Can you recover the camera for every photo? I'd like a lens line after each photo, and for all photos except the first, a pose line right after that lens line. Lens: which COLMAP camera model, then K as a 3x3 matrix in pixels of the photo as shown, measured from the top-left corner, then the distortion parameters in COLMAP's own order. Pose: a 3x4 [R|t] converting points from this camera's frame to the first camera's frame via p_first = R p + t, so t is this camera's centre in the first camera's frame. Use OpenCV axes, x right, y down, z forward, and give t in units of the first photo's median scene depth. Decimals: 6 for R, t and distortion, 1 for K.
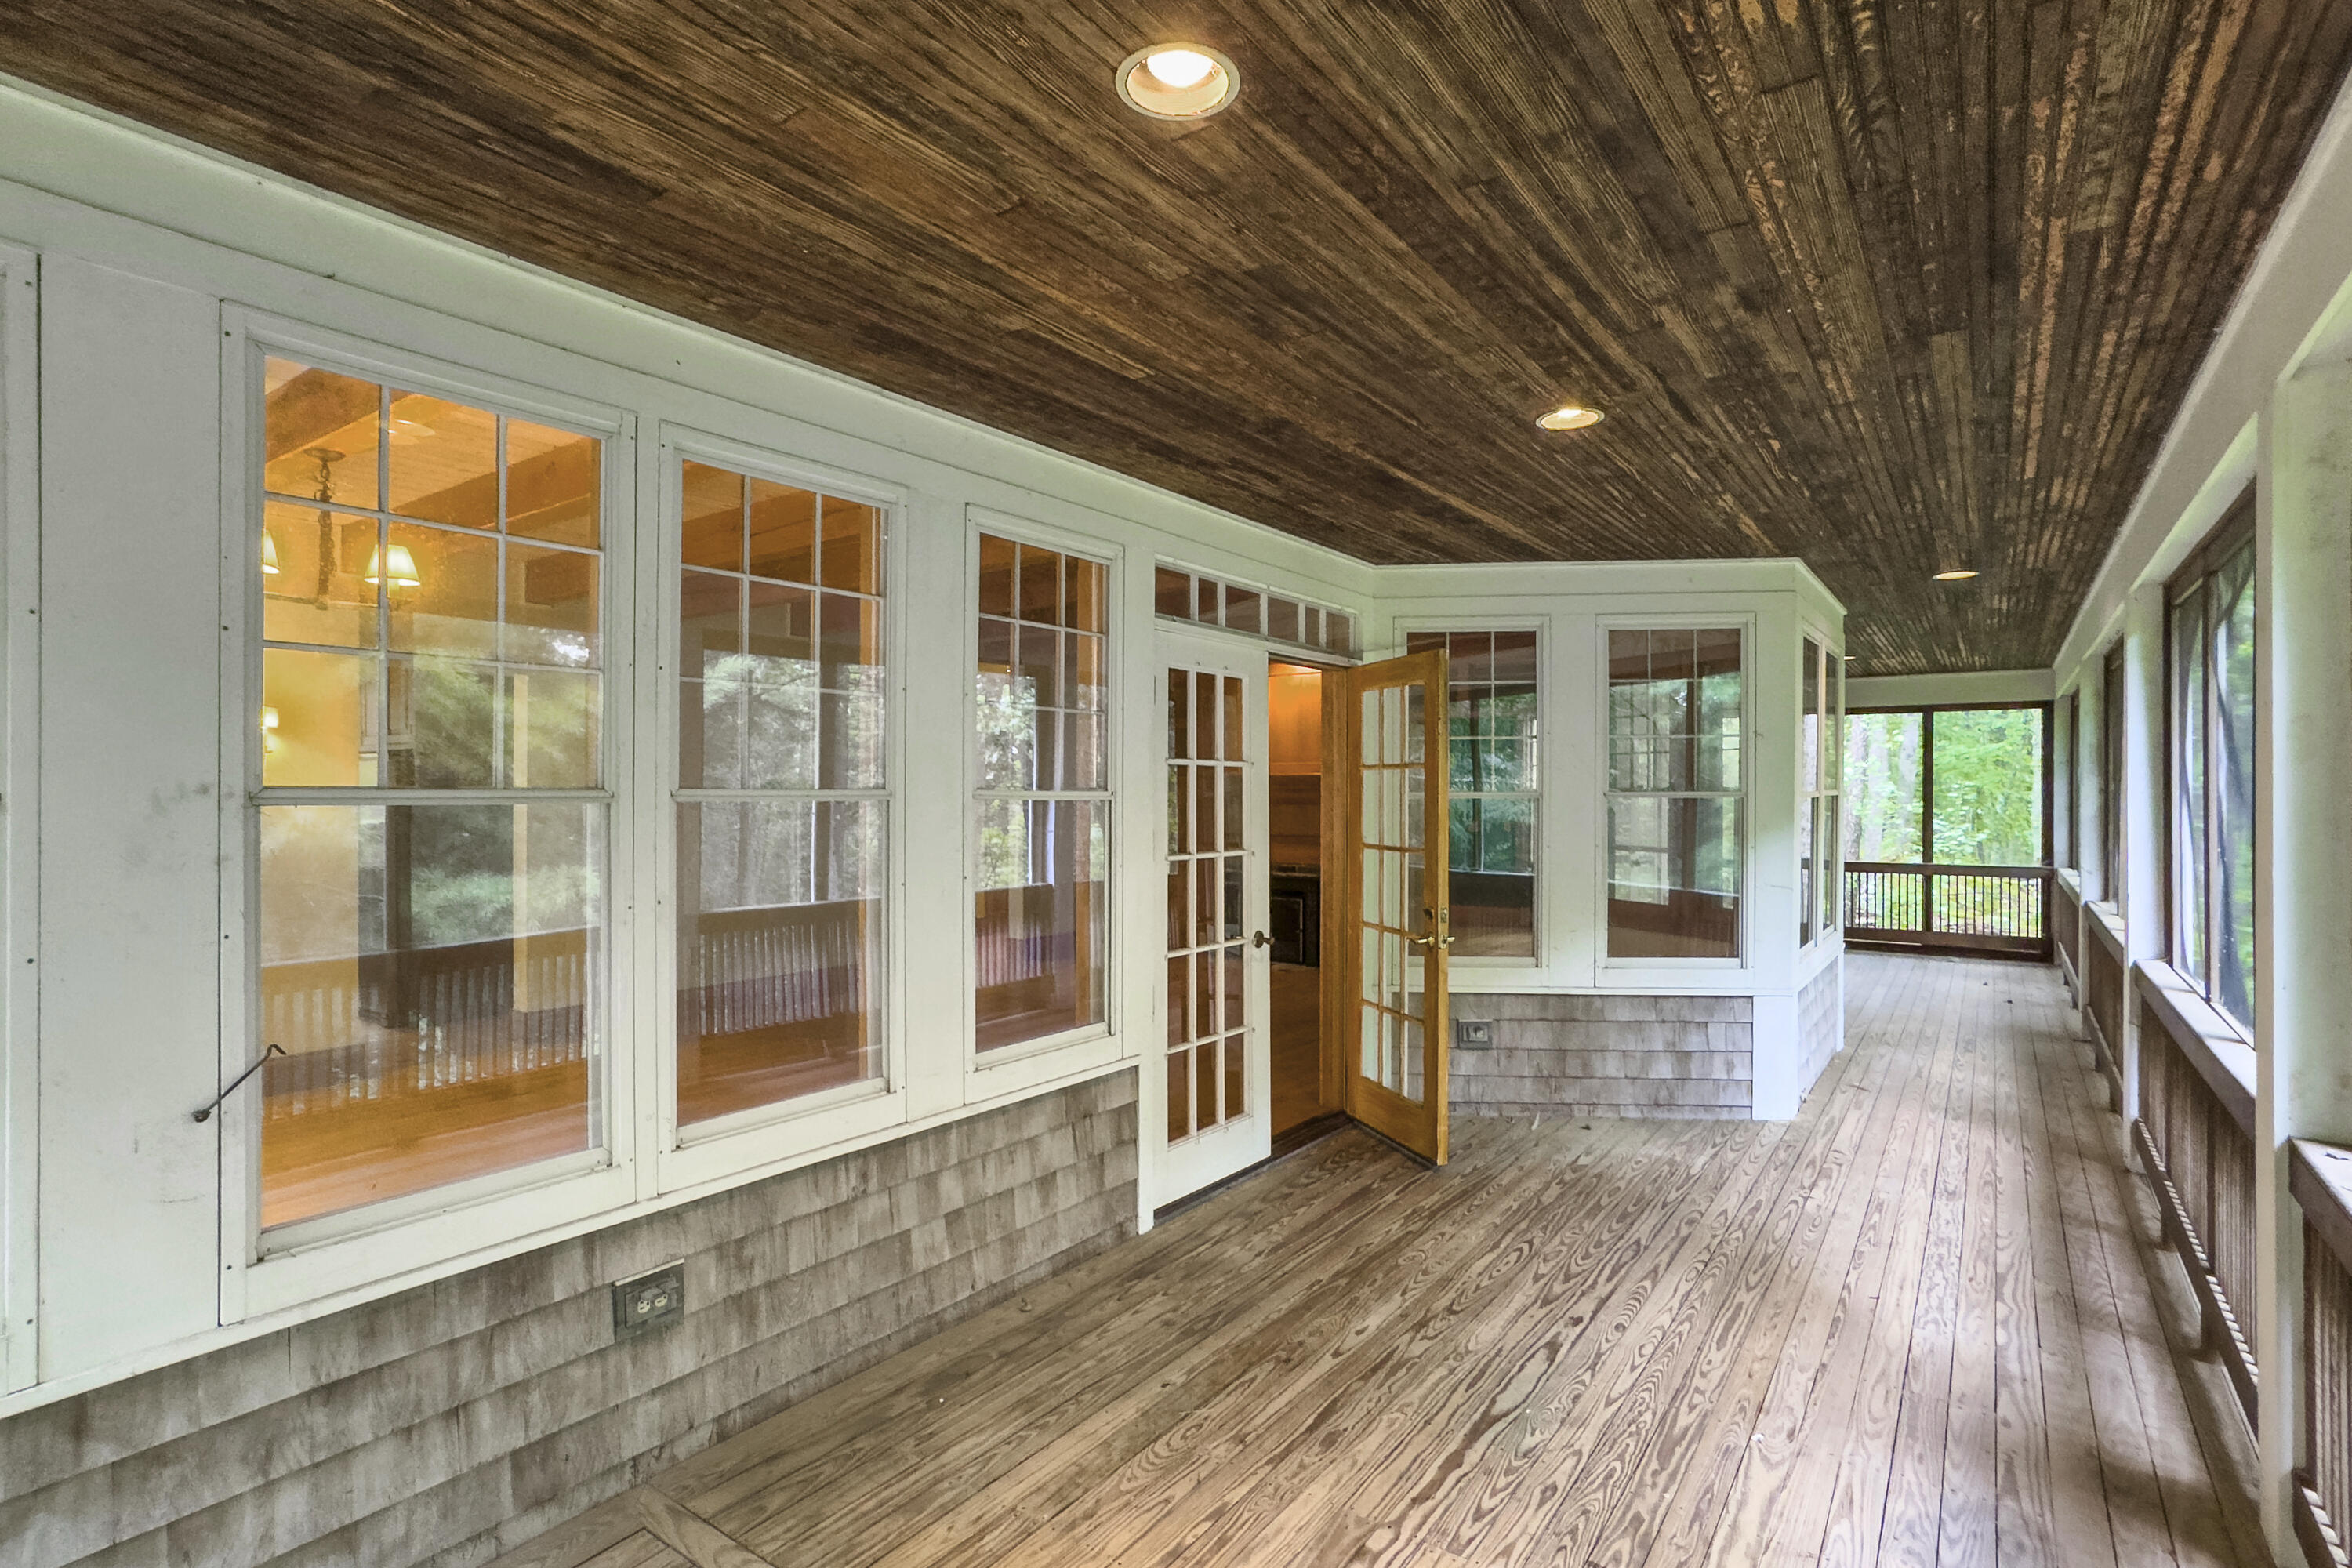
lens RADIAL K [[1132.2, 0, 1169.8], [0, 1132.2, 783.3], [0, 0, 1]] dist [-0.046897, 0.020042]
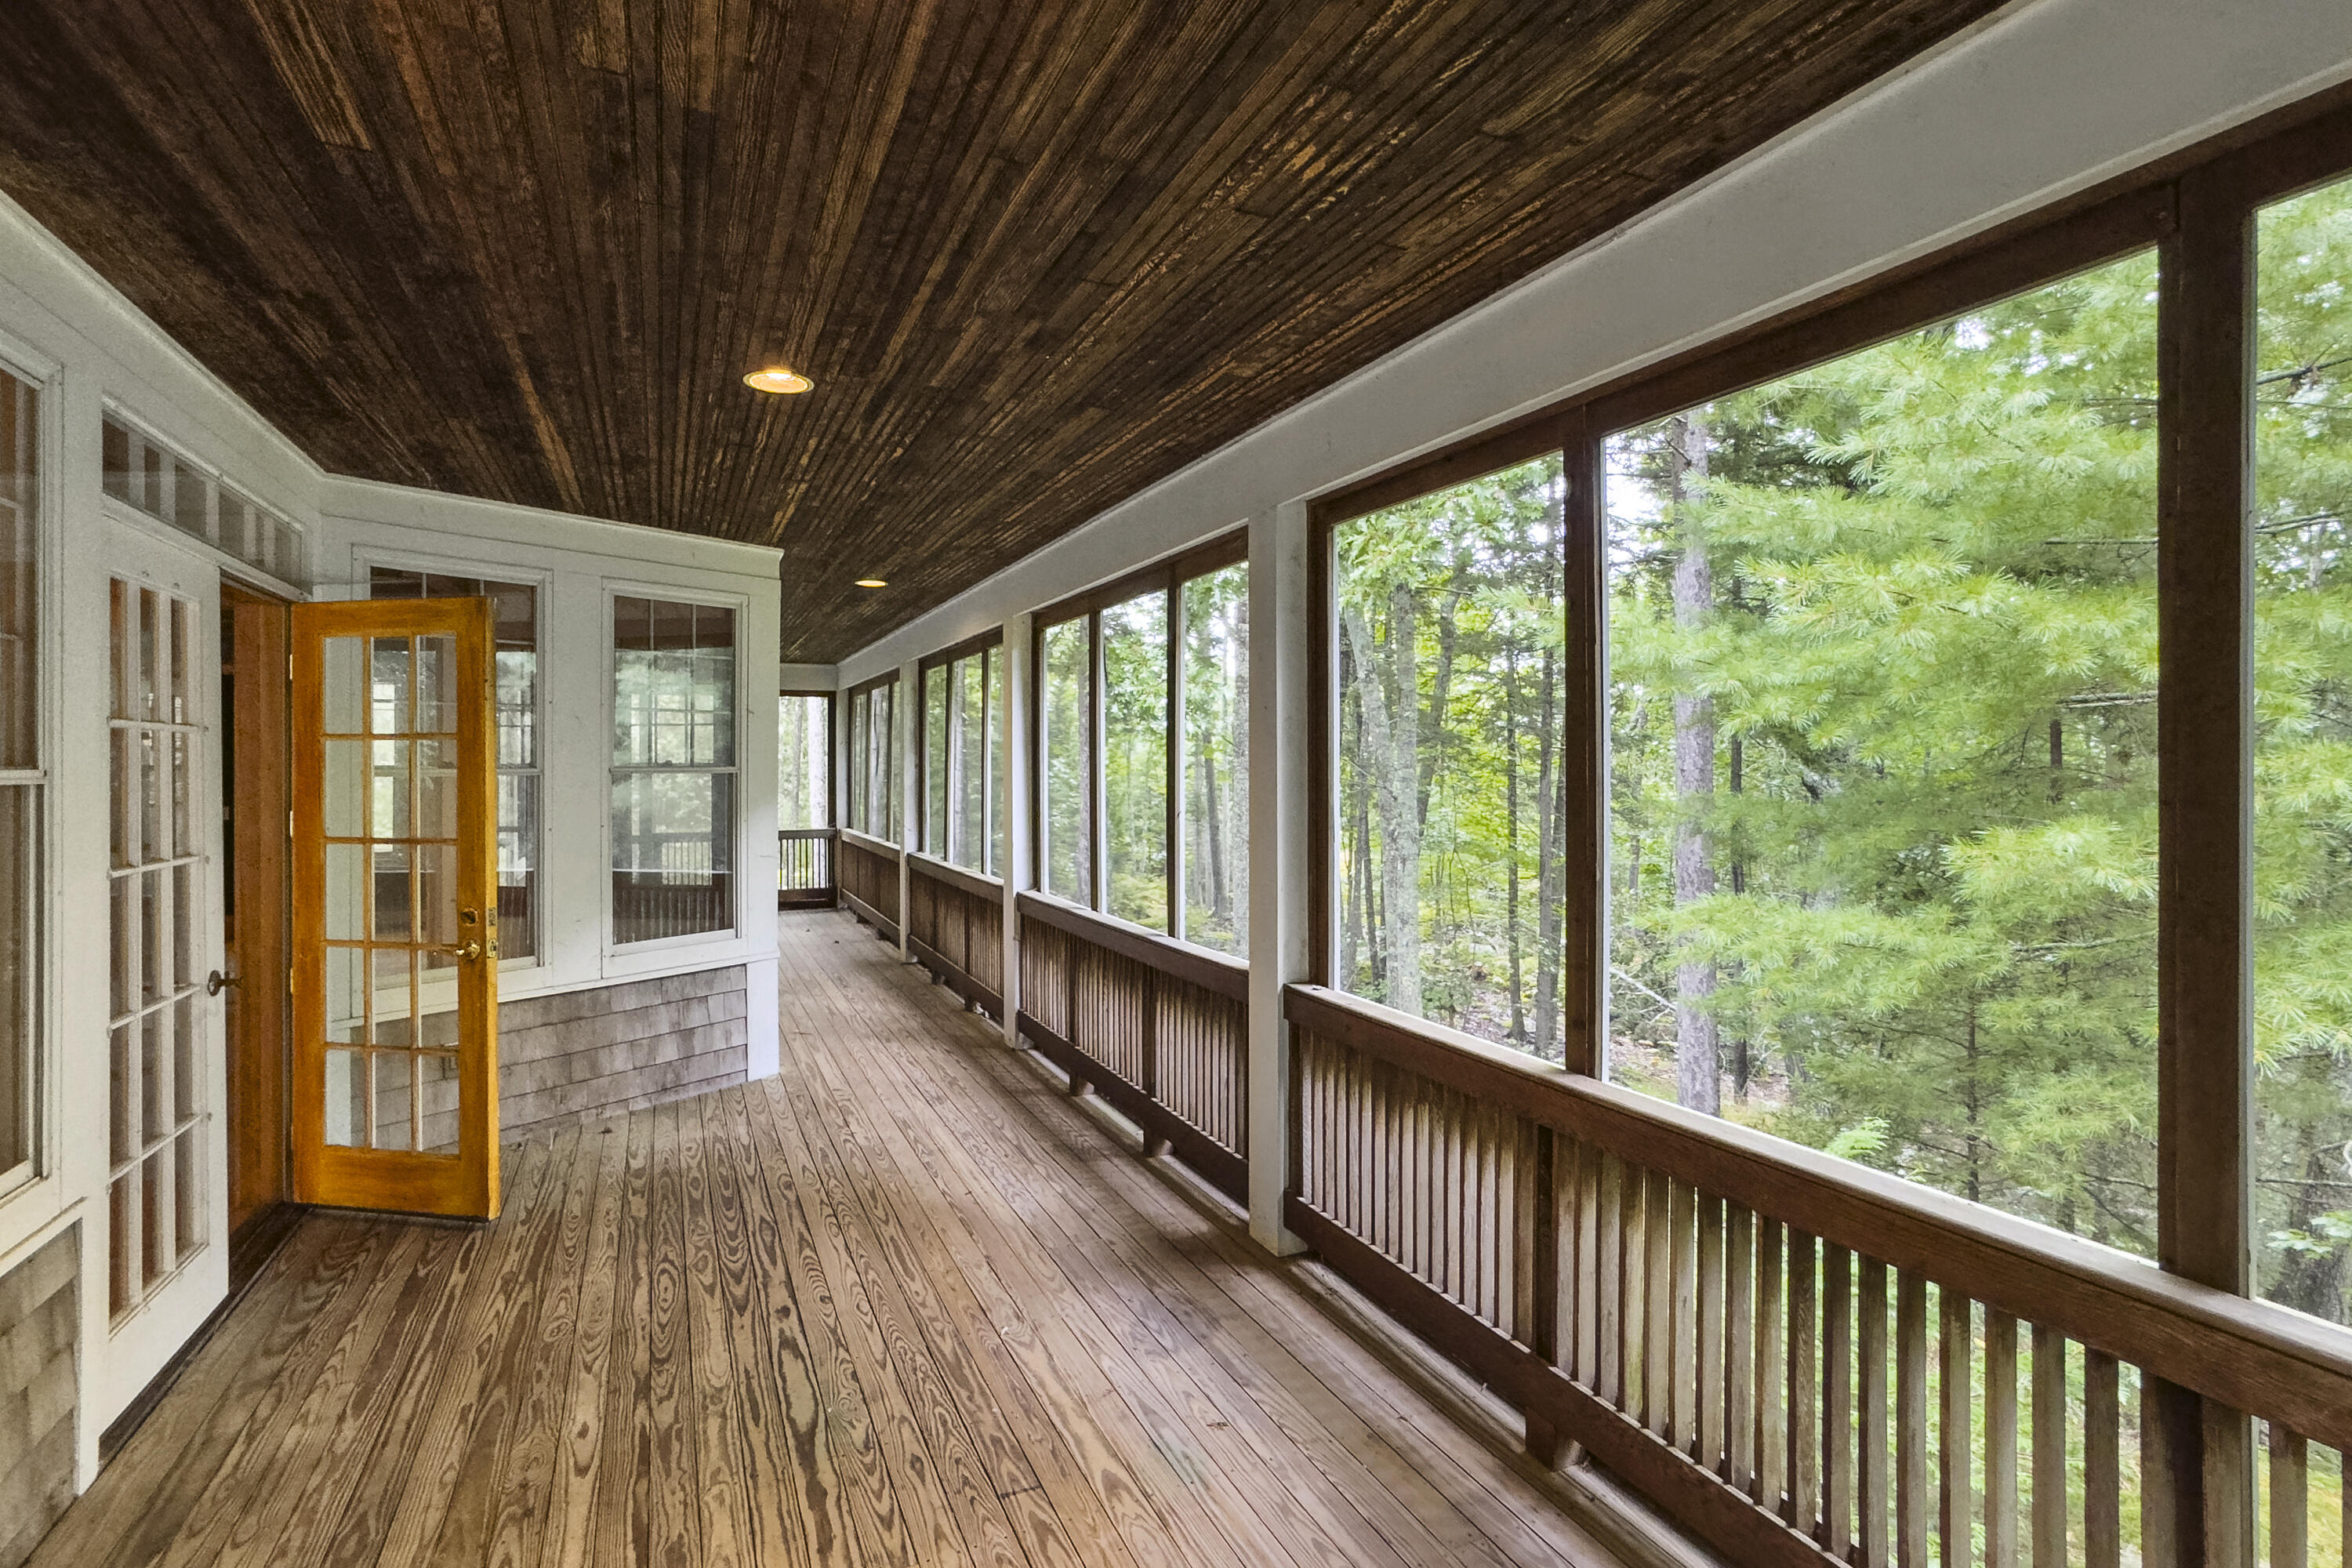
lens RADIAL K [[1132.2, 0, 1161.9], [0, 1132.2, 754.9], [0, 0, 1]] dist [-0.046897, 0.020042]
pose [[0.489553, 0.005057, 0.871959, -0.289132], [-0.001406, 0.999986, -0.005010, 0.001450], [-0.871972, 0.001226, 0.489554, 0.212328]]
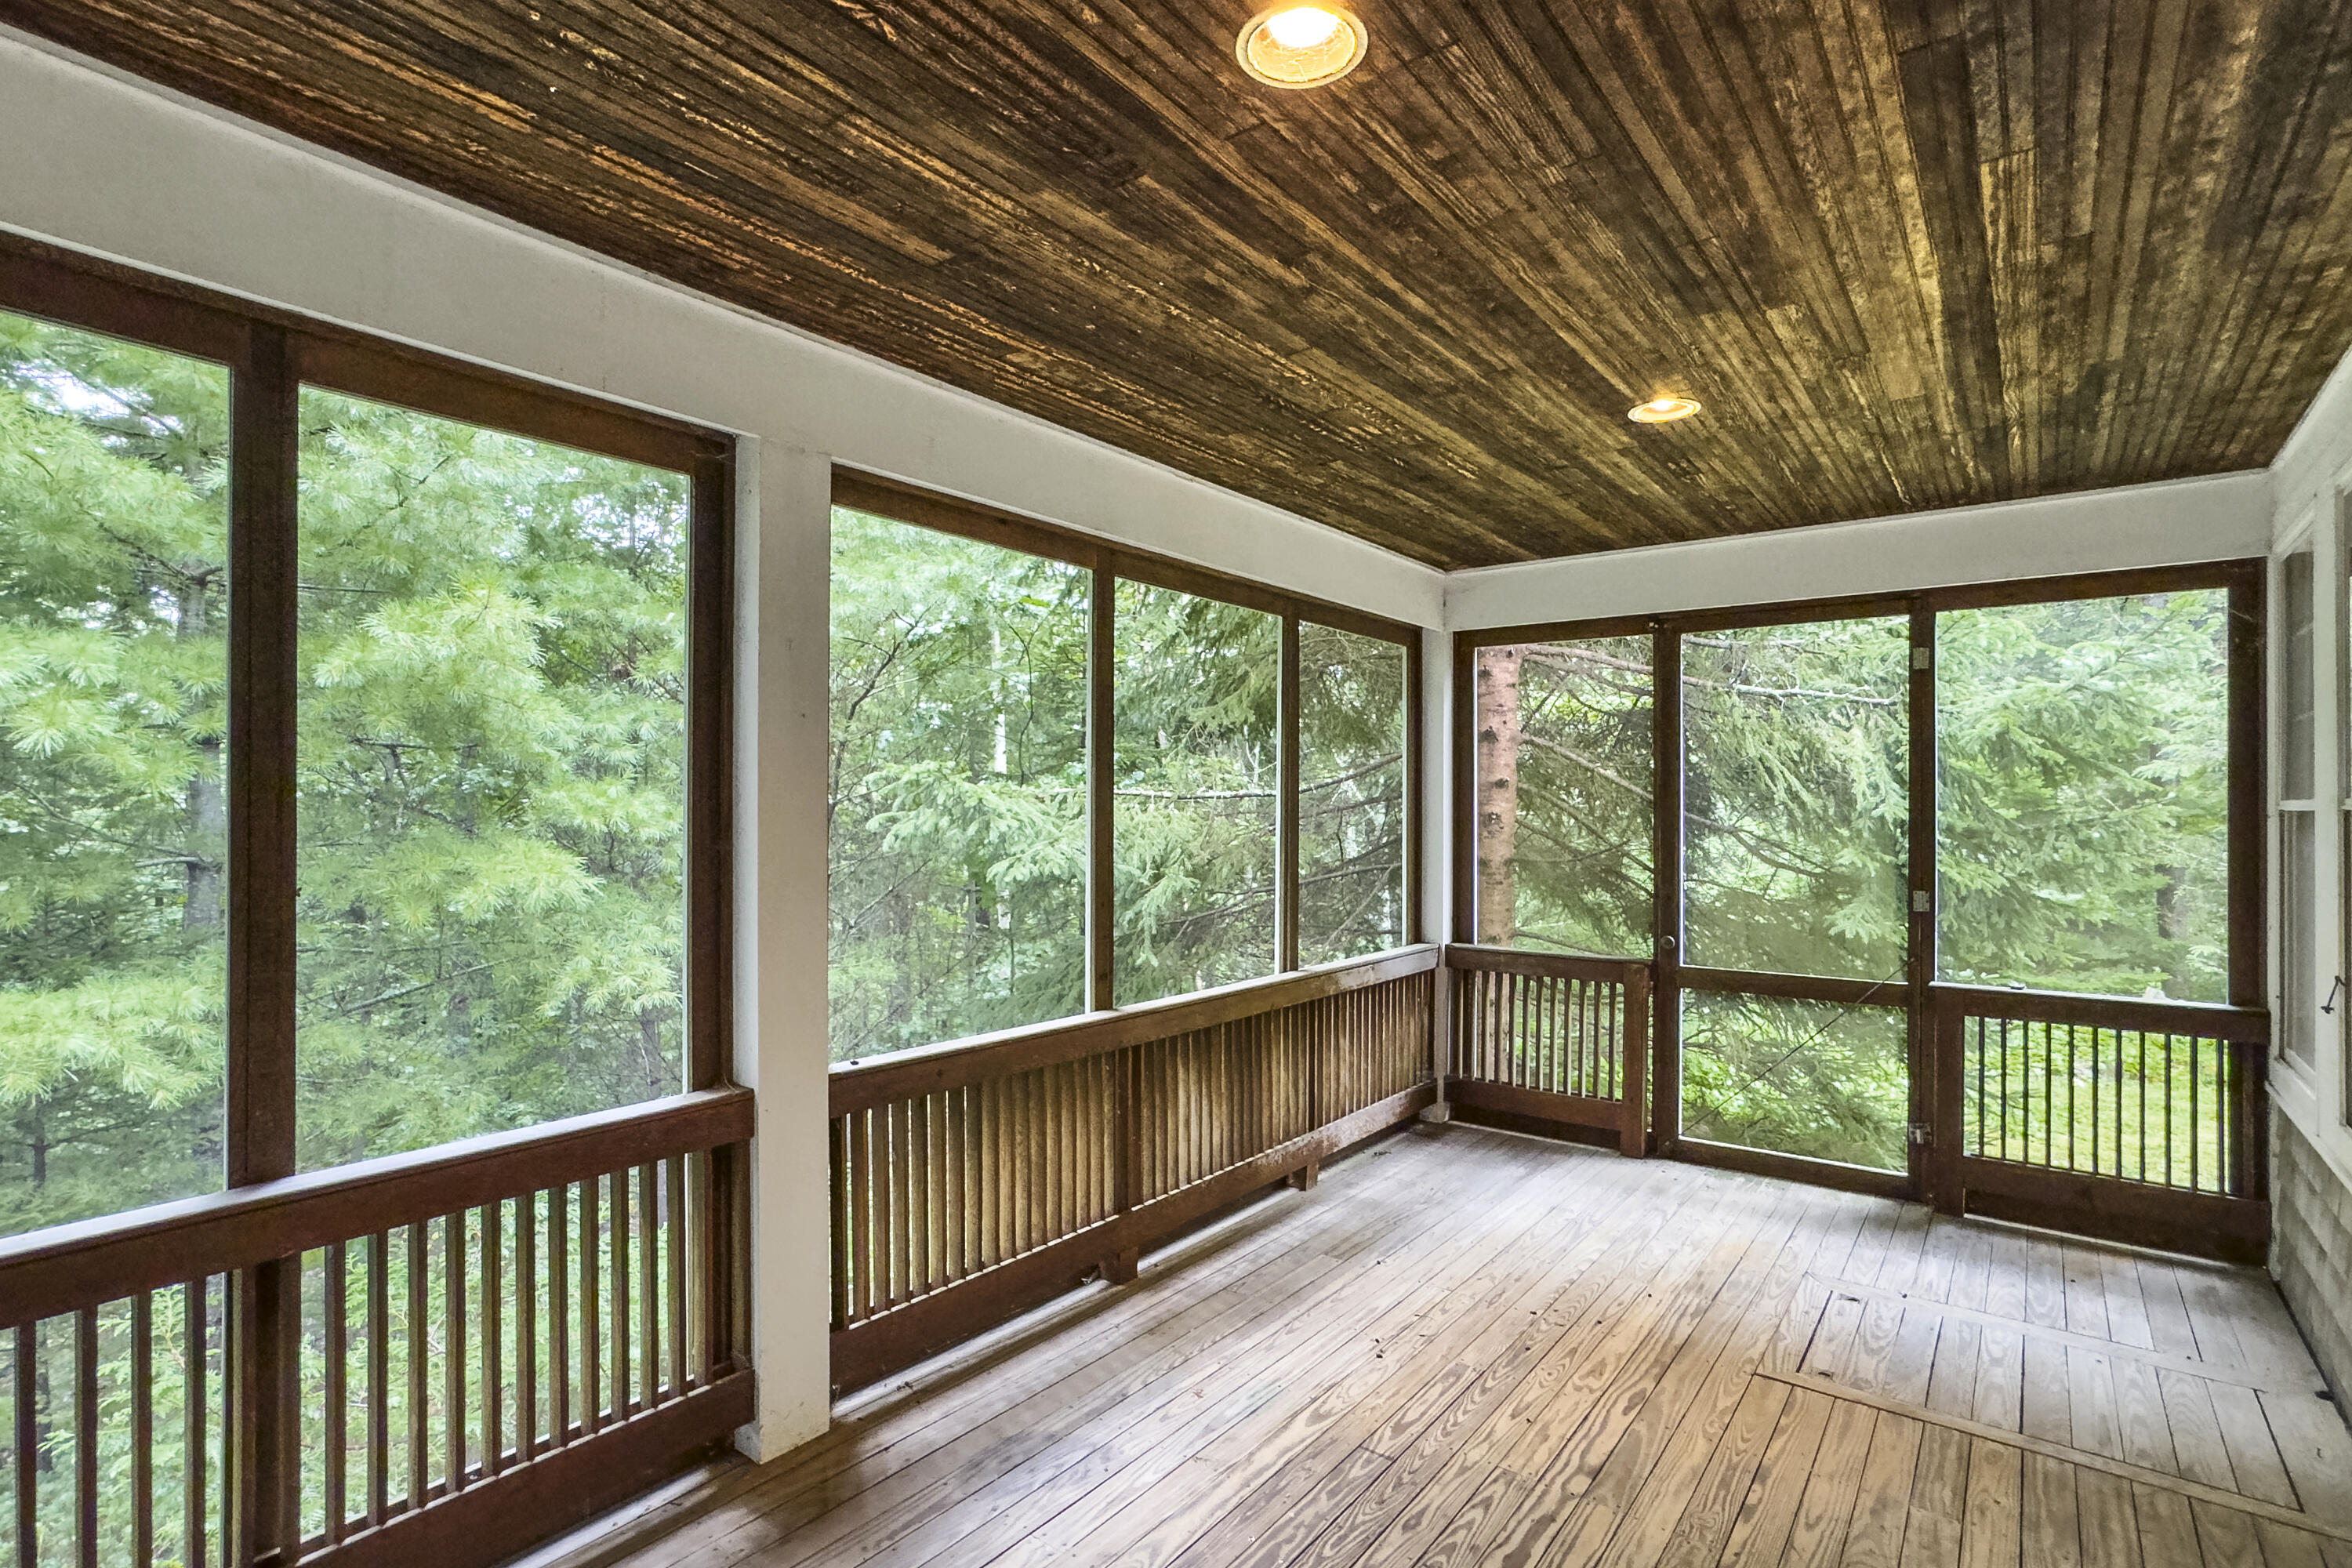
lens RADIAL K [[1132.2, 0, 1177.6], [0, 1132.2, 791.0], [0, 0, 1]] dist [-0.046897, 0.020042]
pose [[-0.999725, -0.007264, 0.022305, 0.356198], [-0.007554, 0.999888, -0.012944, 0.011882], [-0.022209, -0.013109, -0.999667, 1.333275]]
